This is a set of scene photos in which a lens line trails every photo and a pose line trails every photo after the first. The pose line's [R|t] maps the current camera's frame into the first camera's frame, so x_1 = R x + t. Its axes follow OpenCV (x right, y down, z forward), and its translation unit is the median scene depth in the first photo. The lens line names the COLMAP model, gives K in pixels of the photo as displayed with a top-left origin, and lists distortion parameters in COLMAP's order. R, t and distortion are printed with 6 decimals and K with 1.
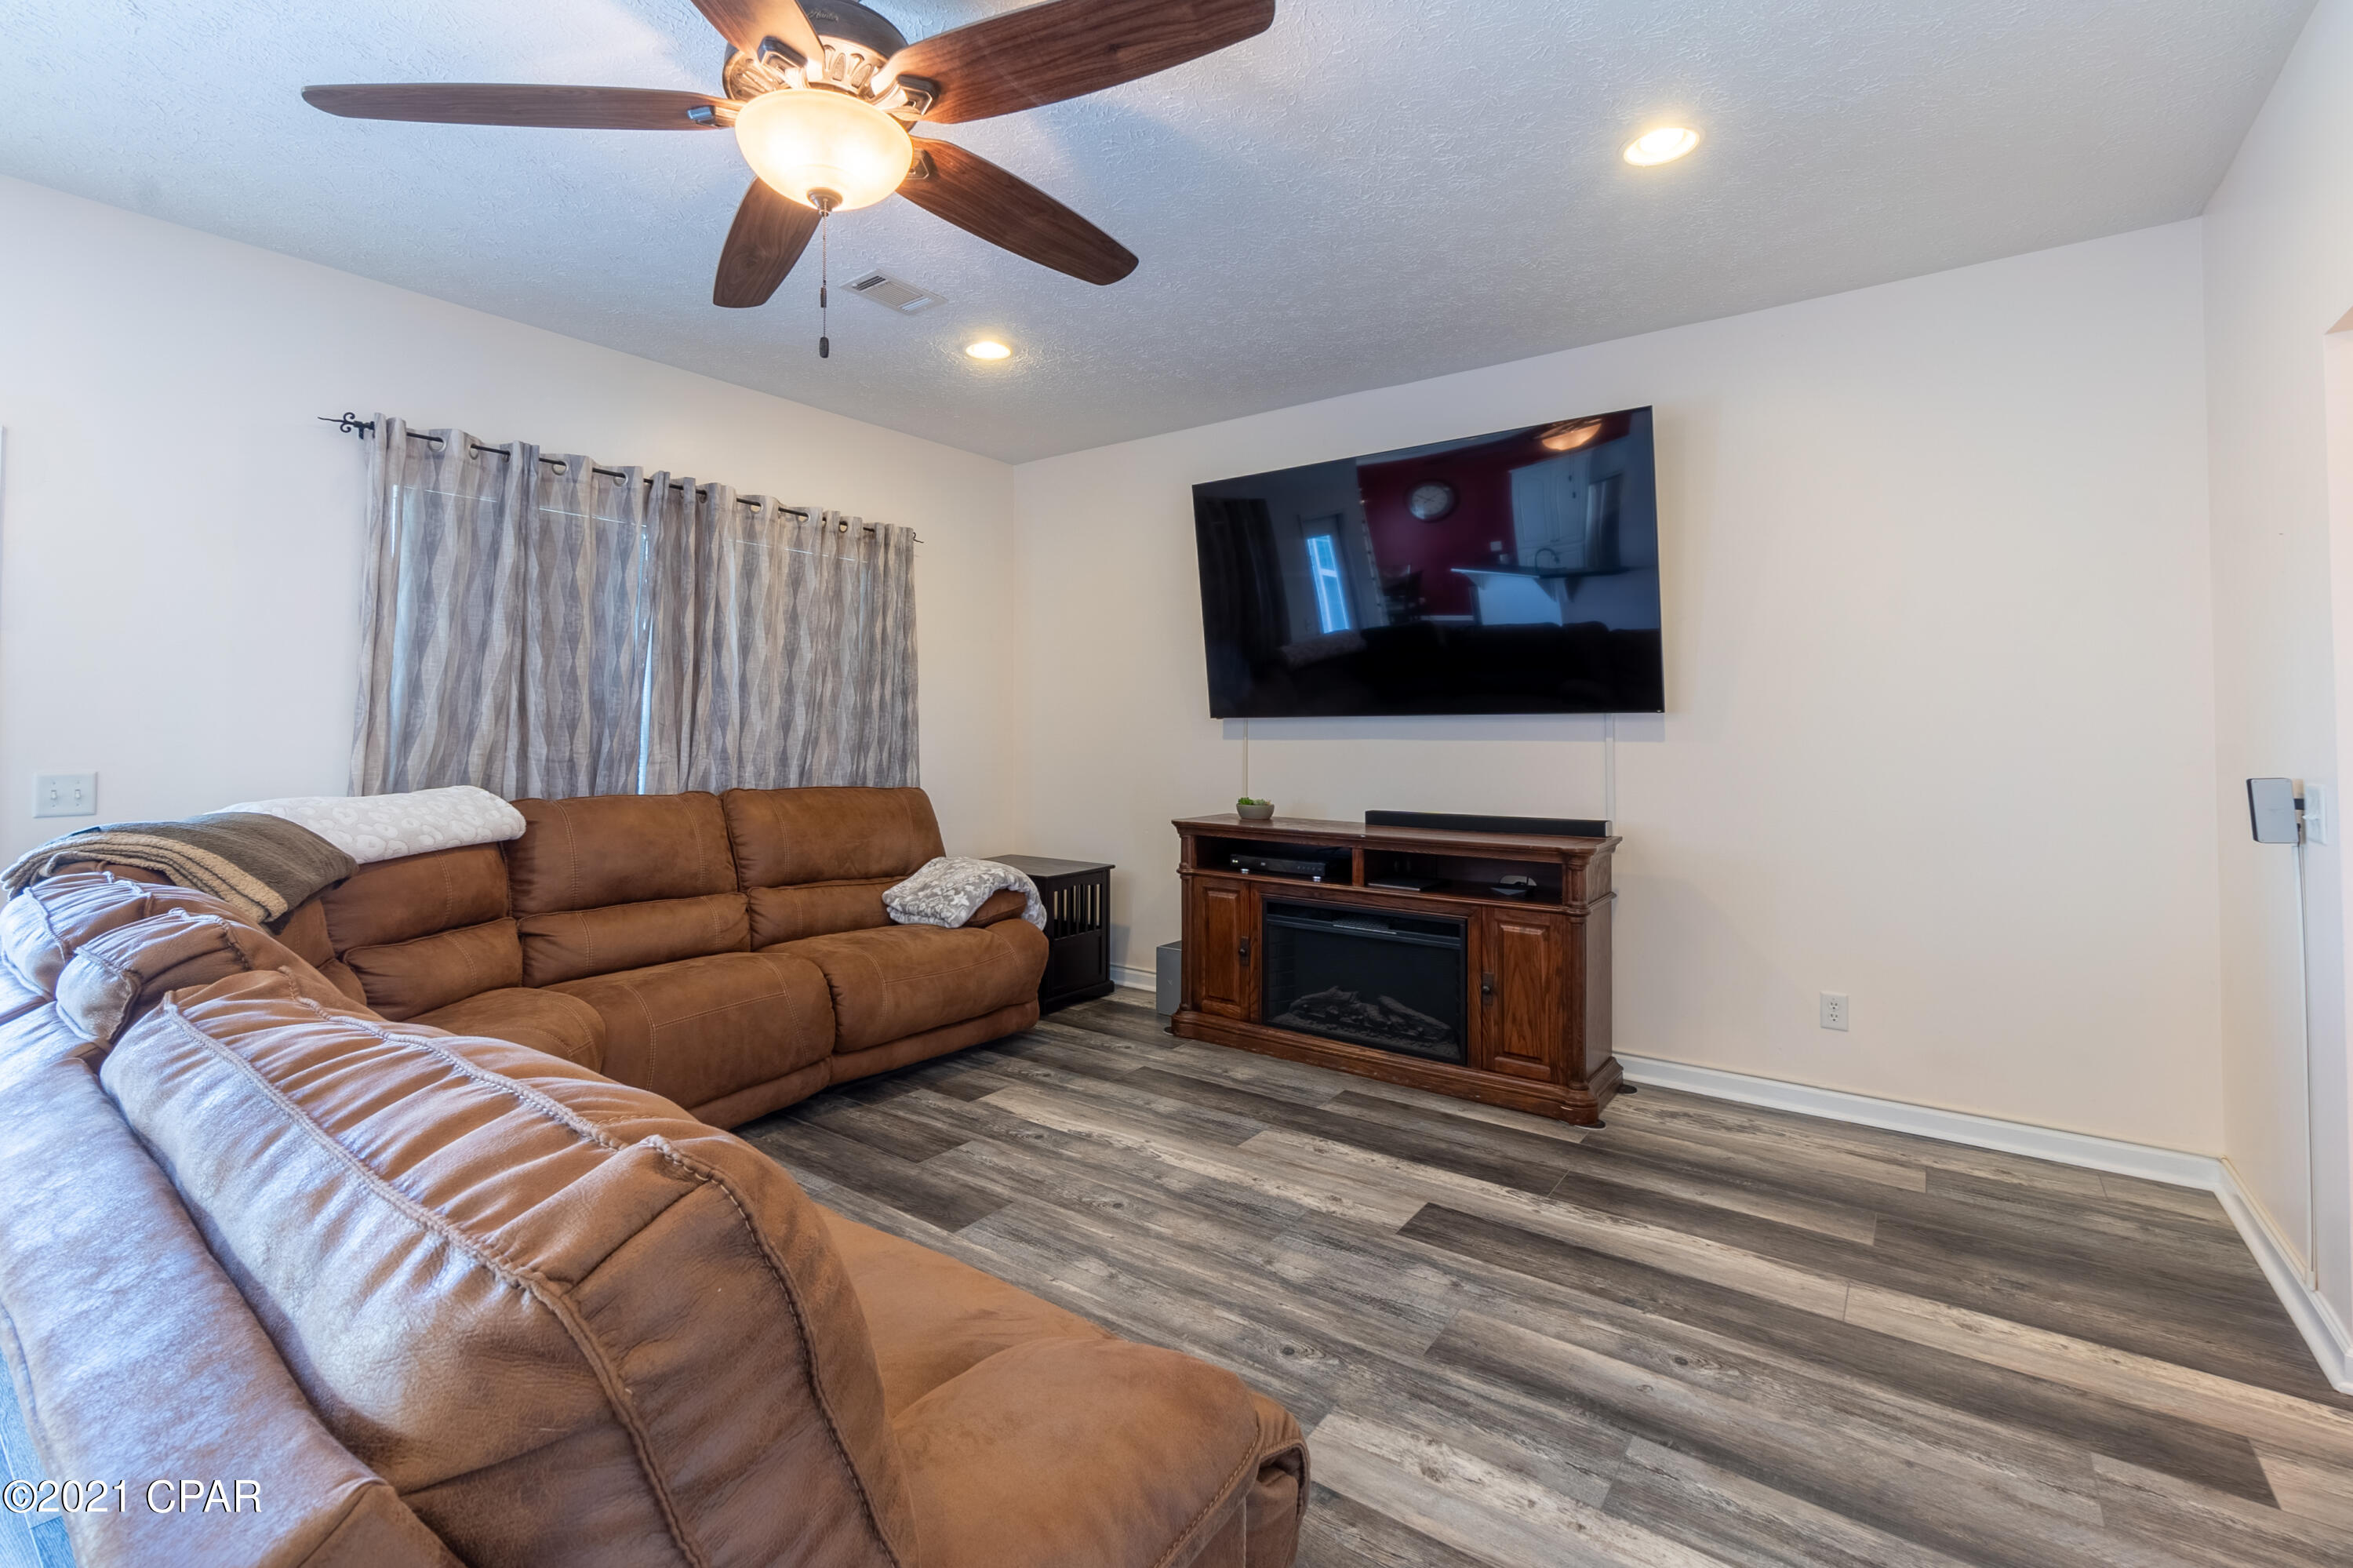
lens RADIAL K [[1043.0, 0, 1110.7], [0, 1043.0, 711.3], [0, 0, 1]] dist [0.001520, 0.000528]
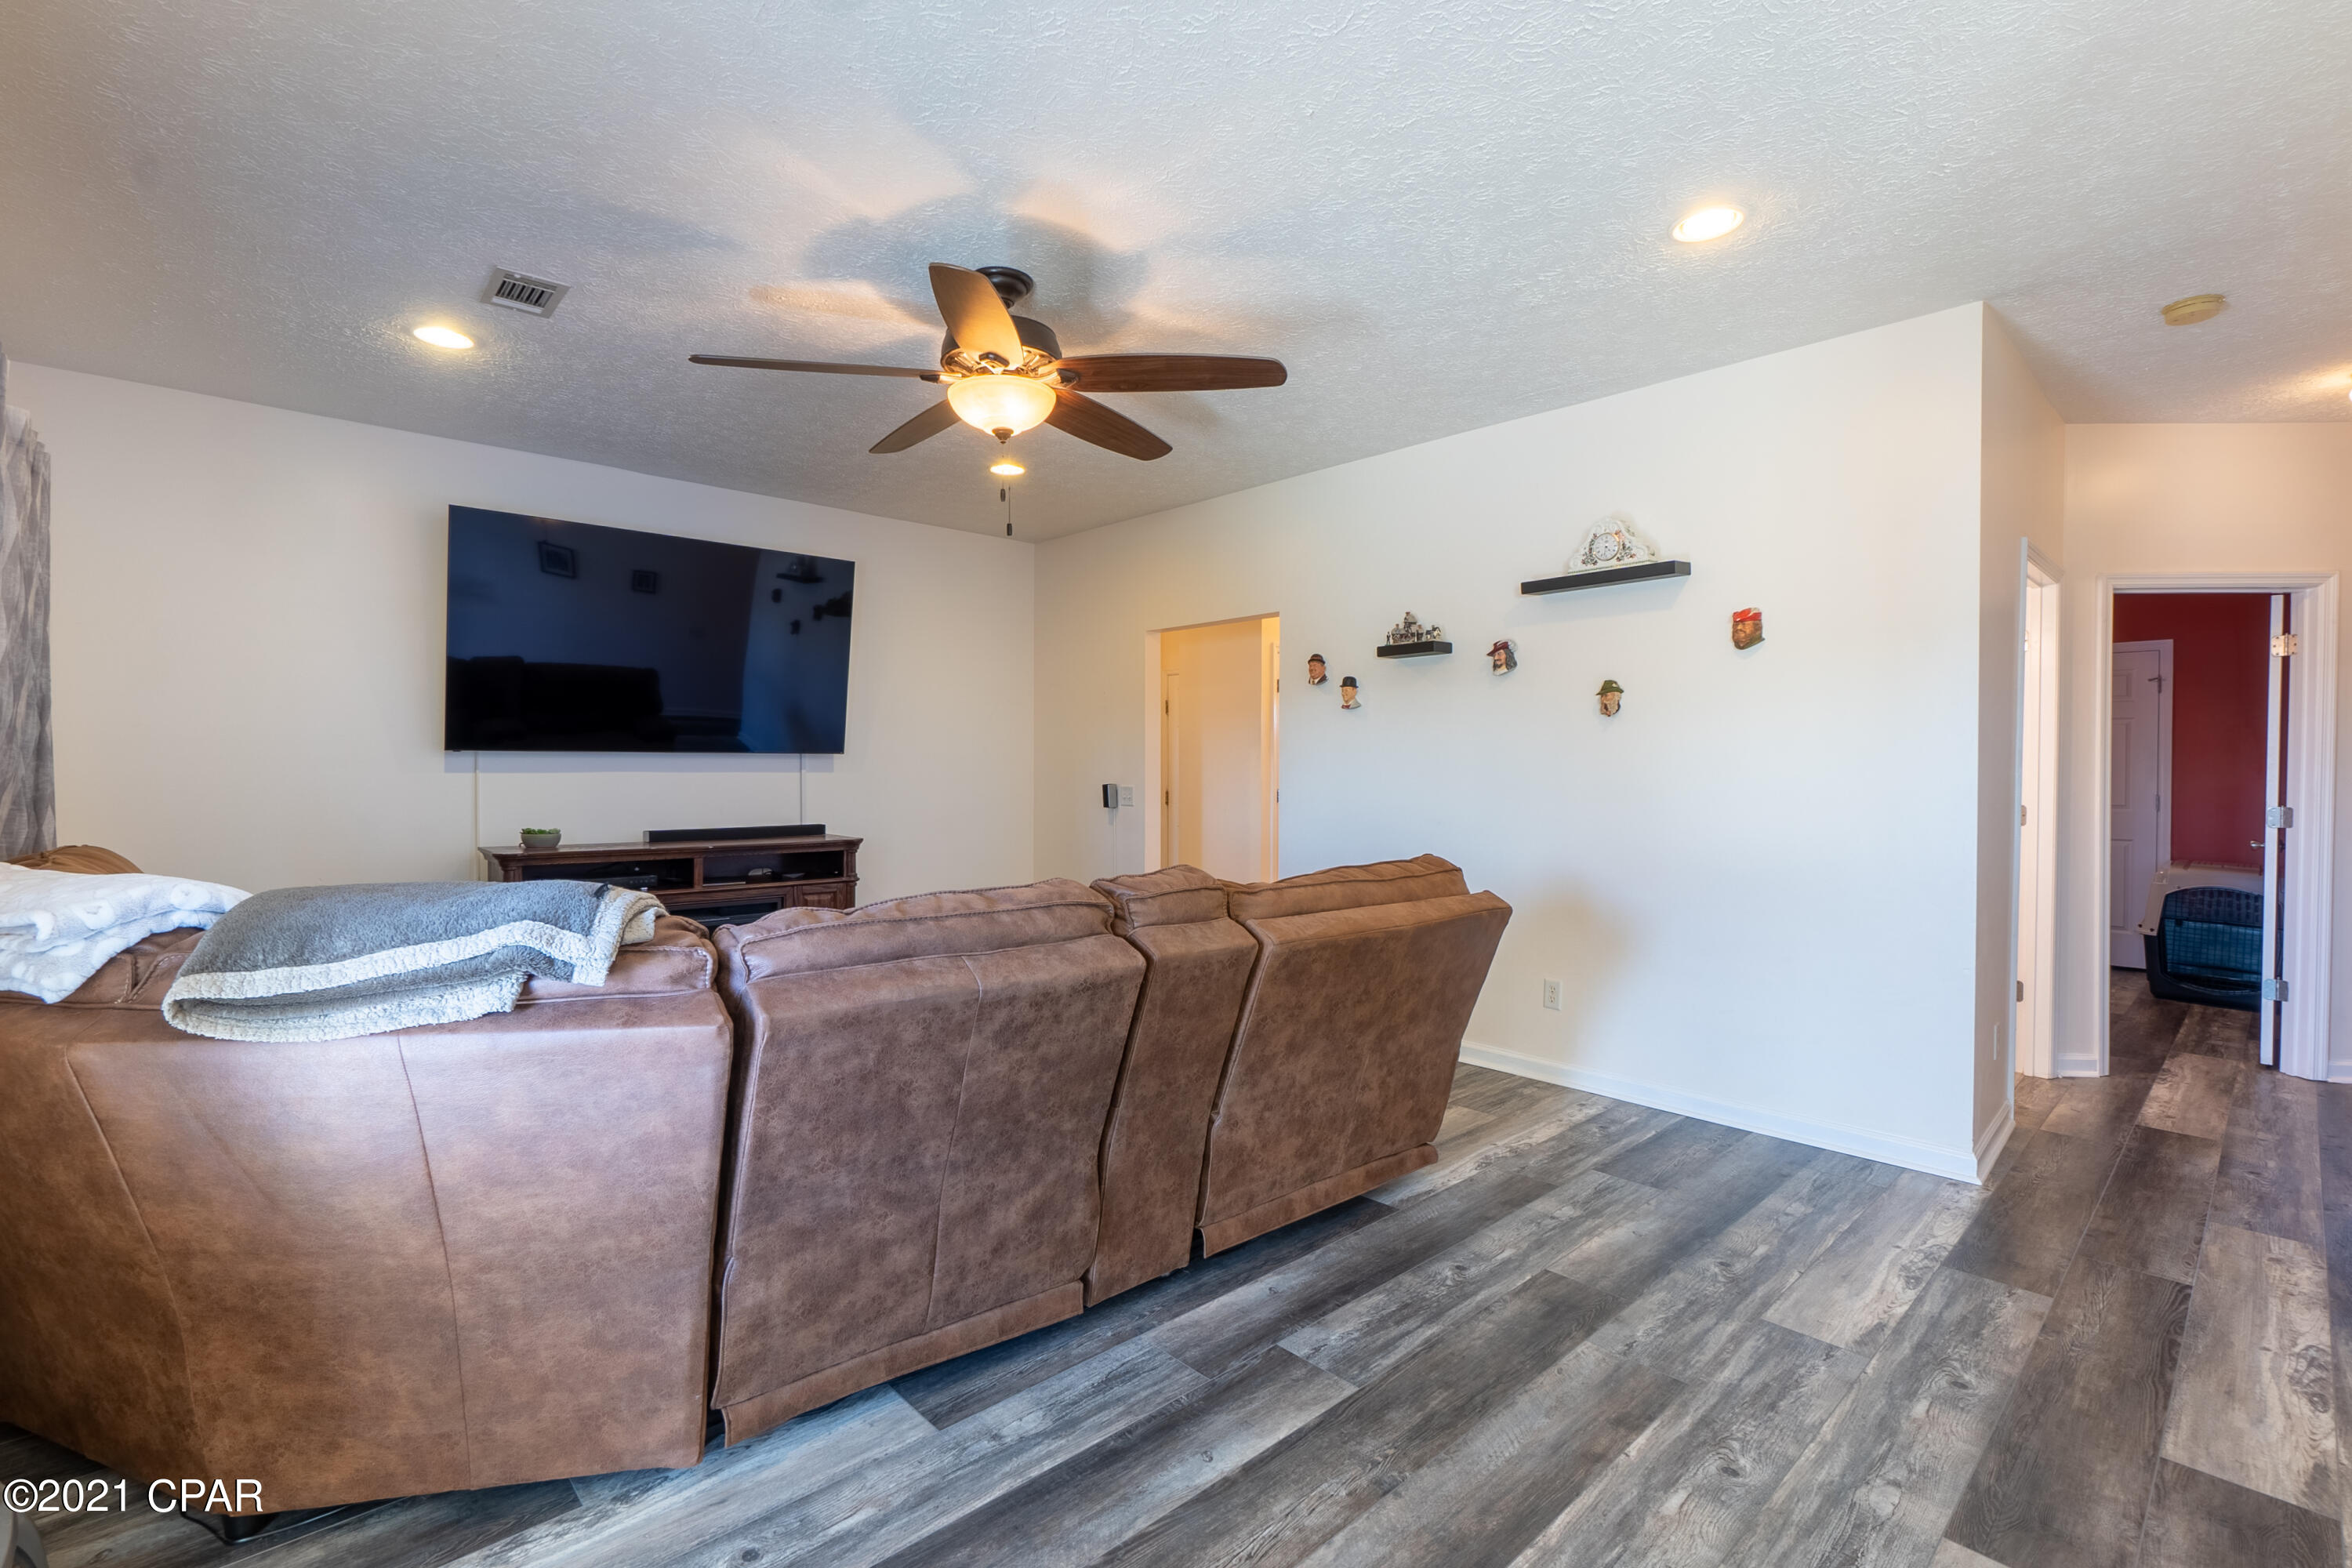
lens RADIAL K [[1043.2, 0, 1163.2], [0, 1043.2, 781.1], [0, 0, 1]] dist [-0.001423, 0.000147]
pose [[0.145307, -0.014582, 0.989279, -1.036324], [-0.022082, 0.999595, 0.017978, 0.004485], [-0.989140, -0.024458, 0.144926, 0.290558]]
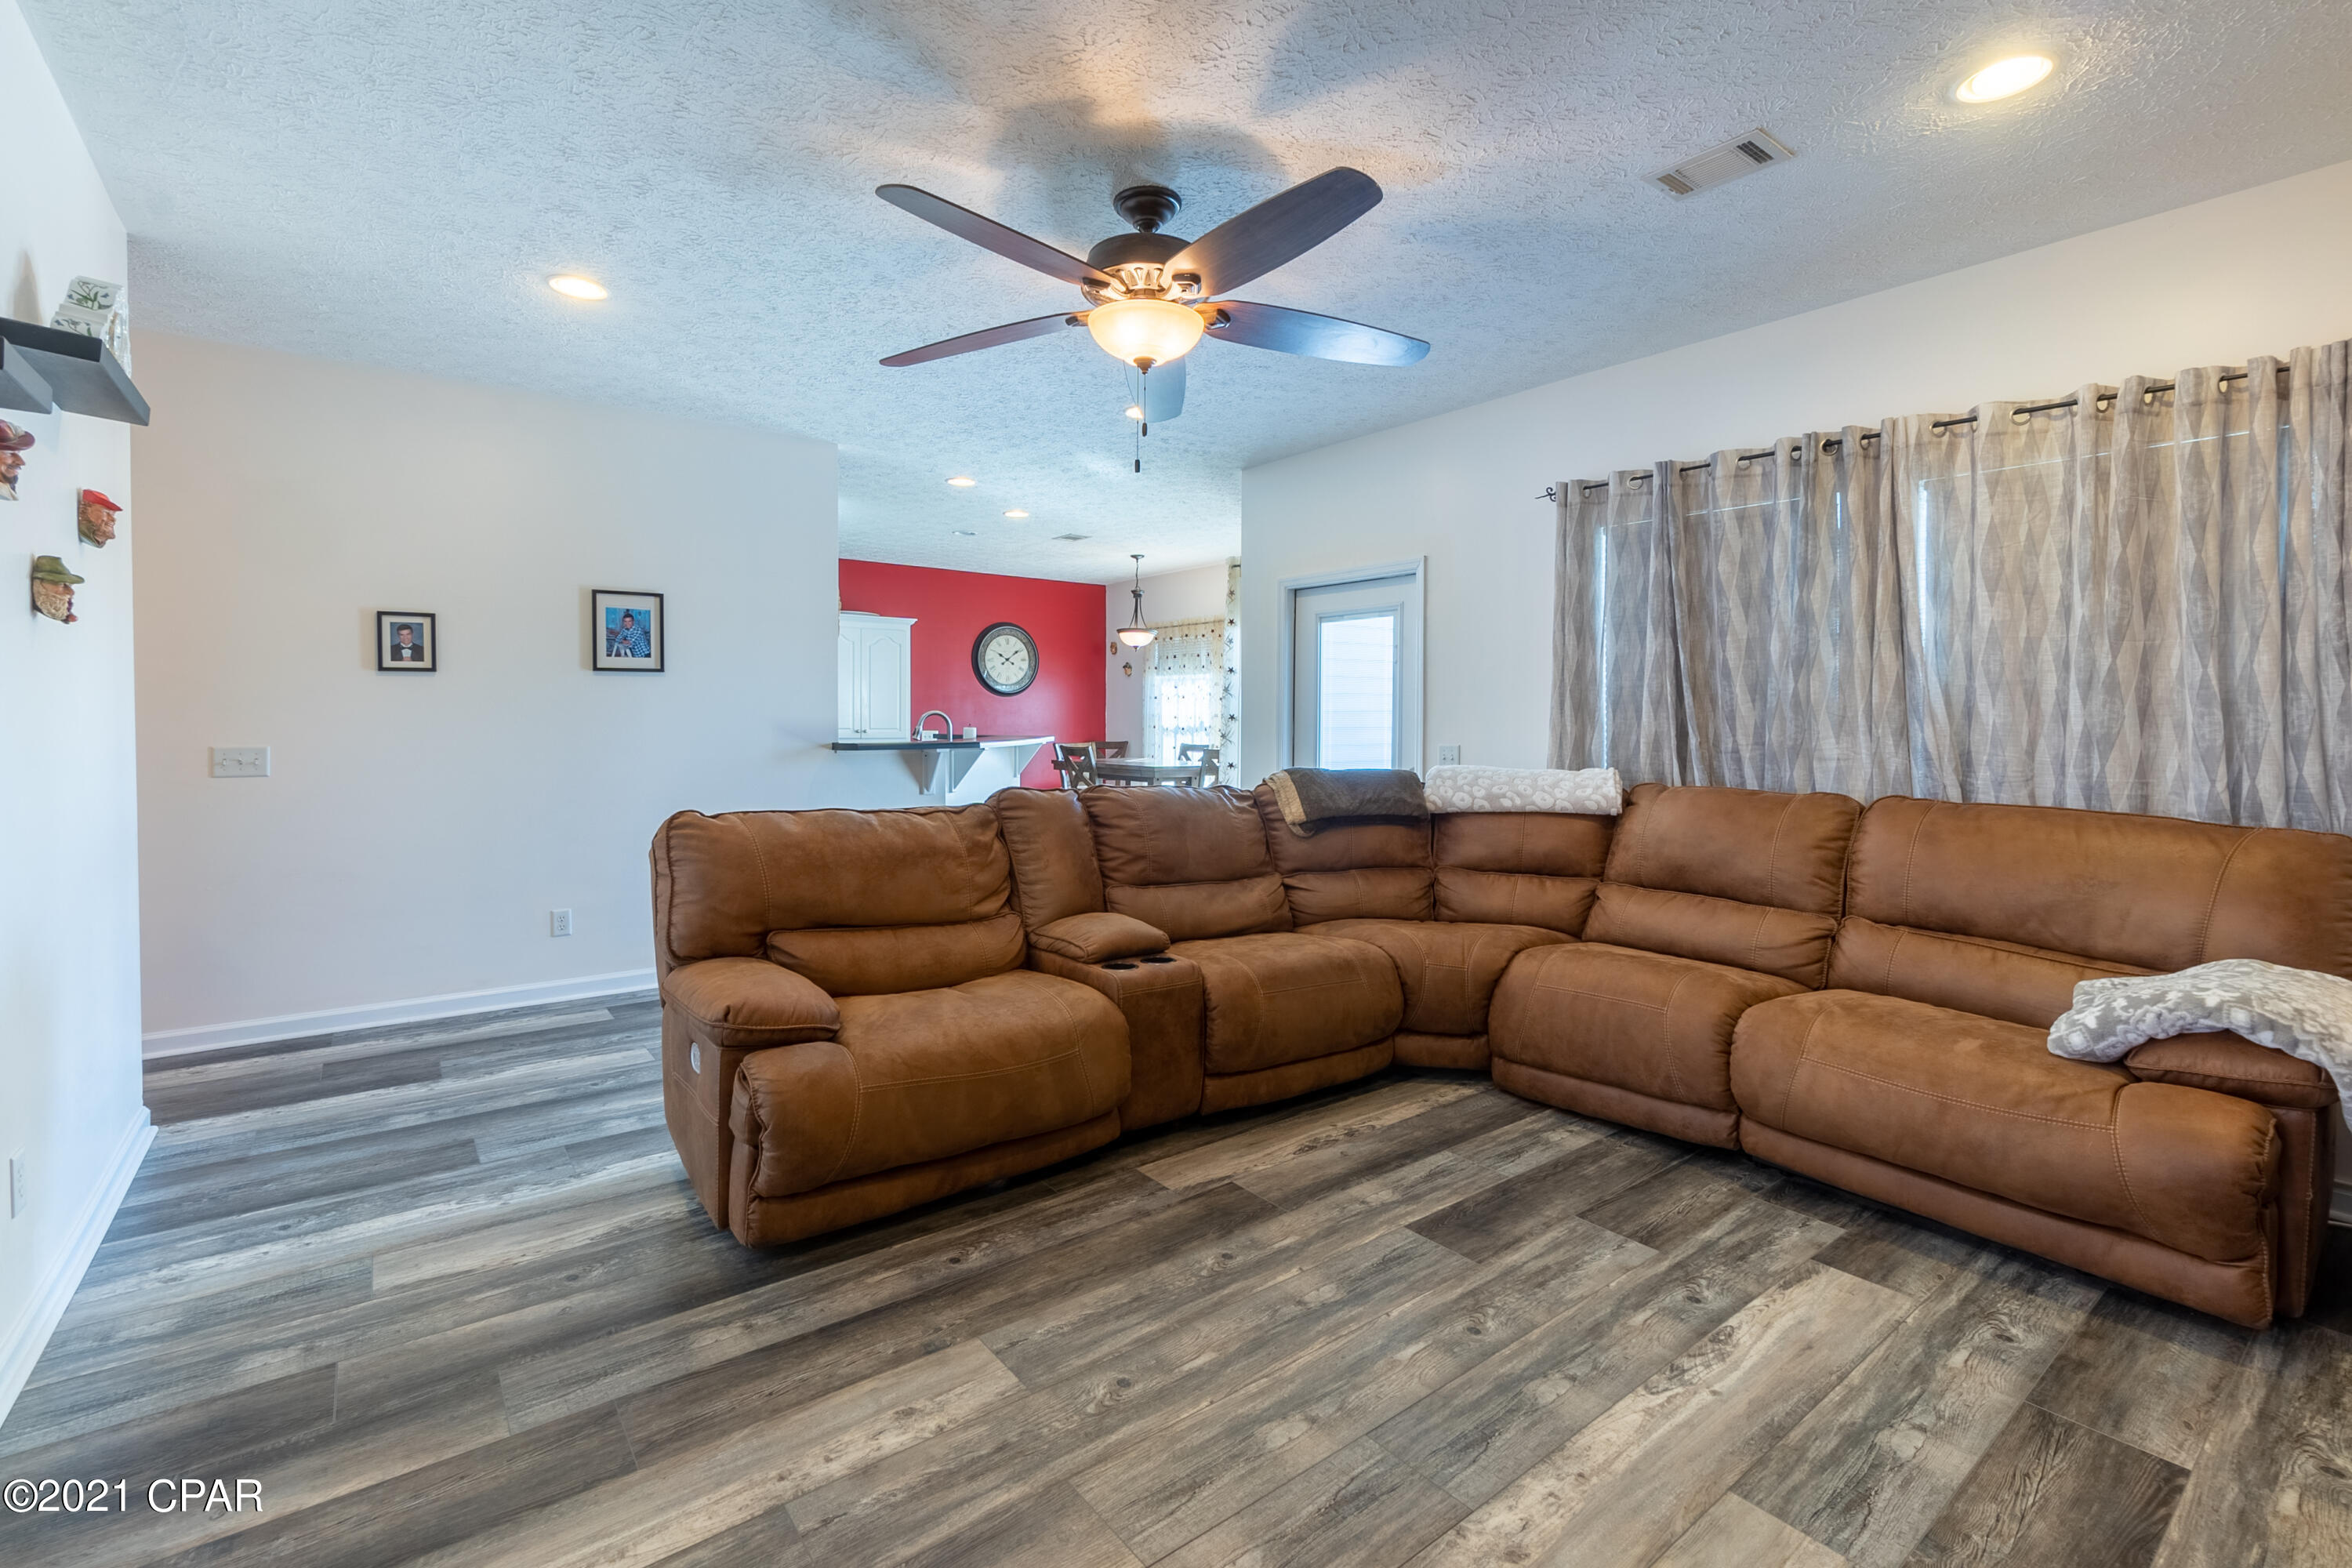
lens RADIAL K [[1016.1, 0, 1166.1], [0, 1016.1, 744.8], [0, 0, 1]] dist [-0.003050, -0.000487]
pose [[-0.236238, 0.022228, -0.971441, 0.638755], [0.010794, 0.999737, 0.020250, 0.015657], [0.971635, -0.005702, -0.236415, 0.778760]]
